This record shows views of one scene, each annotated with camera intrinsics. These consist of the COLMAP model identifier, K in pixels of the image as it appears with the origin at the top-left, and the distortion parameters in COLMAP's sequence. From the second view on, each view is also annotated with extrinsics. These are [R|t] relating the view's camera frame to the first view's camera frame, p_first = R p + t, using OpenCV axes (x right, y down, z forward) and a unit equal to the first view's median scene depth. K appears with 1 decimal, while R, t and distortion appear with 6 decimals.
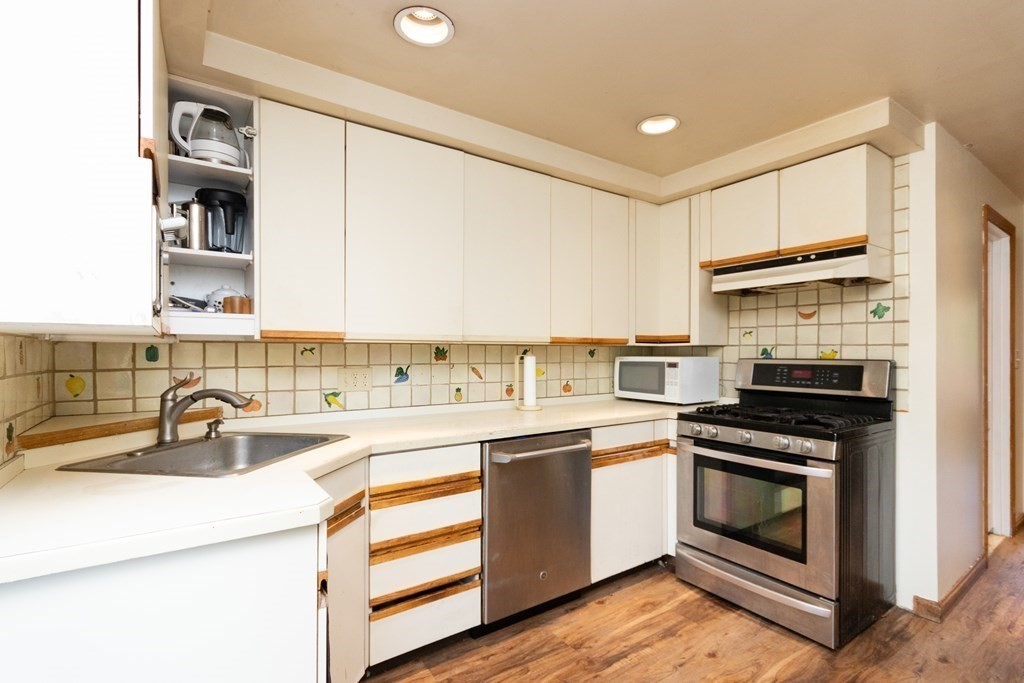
lens RADIAL K [[483.2, 0, 512.7], [0, 483.2, 354.8], [0, 0, 1]] dist [-0.003222, -0.000581]
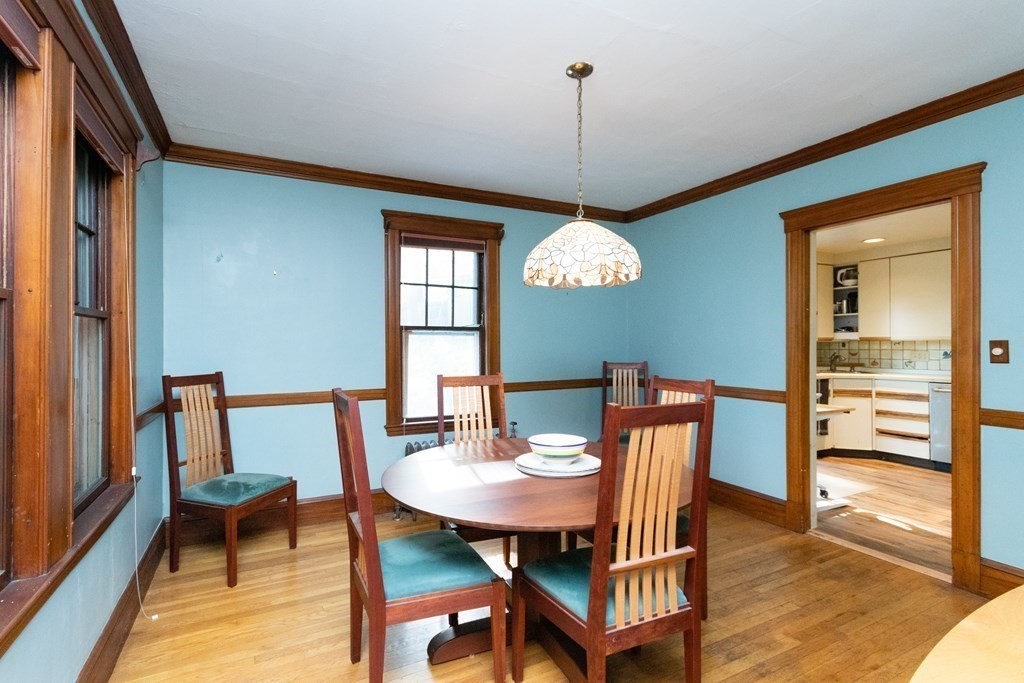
lens RADIAL K [[489.4, 0, 512.9], [0, 489.4, 344.5], [0, 0, 1]] dist [0.003201, 0.000389]
pose [[-0.112764, 0.002545, -0.993619, 2.207382], [0.003502, 0.999992, 0.002164, -0.015474], [0.993616, -0.003235, -0.112772, -0.658558]]
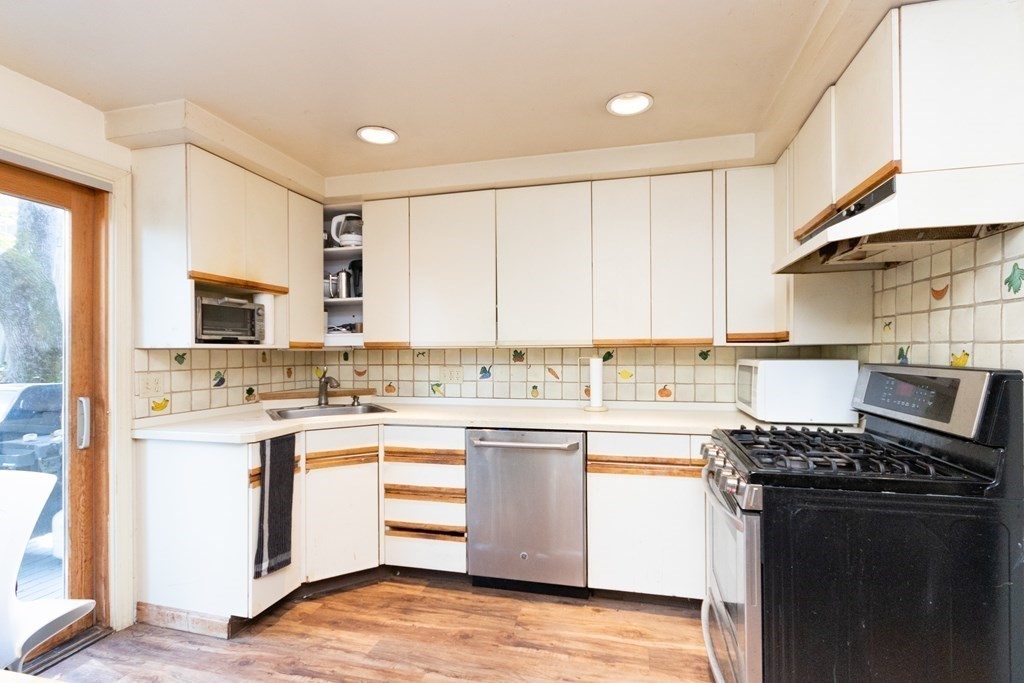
lens RADIAL K [[483.2, 0, 512.7], [0, 483.2, 354.8], [0, 0, 1]] dist [-0.003222, -0.000581]
pose [[0.655937, 0.000369, -0.754816, 0.821685], [0.003106, 0.999990, 0.003187, -0.009967], [0.754809, -0.004435, 0.655929, 0.233001]]
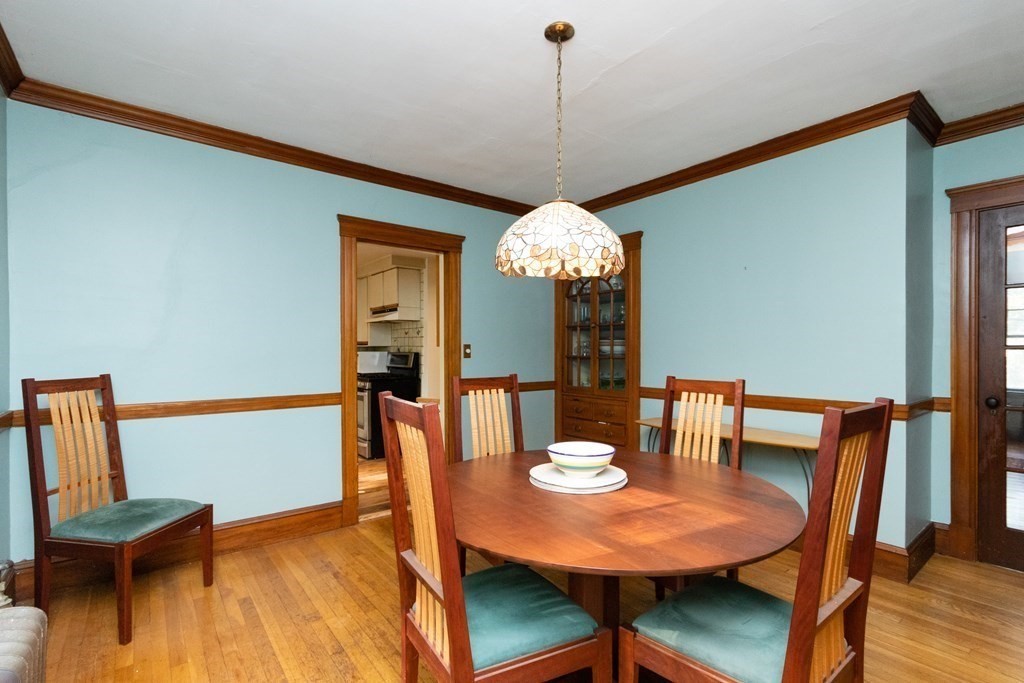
lens RADIAL K [[474.7, 0, 513.7], [0, 474.7, 353.4], [0, 0, 1]] dist [0.000724, -0.000014]
pose [[0.997809, -0.002355, 0.066124, 1.111392], [0.002075, 0.999989, 0.004303, 0.006654], [-0.066134, -0.004157, 0.997802, -1.465993]]
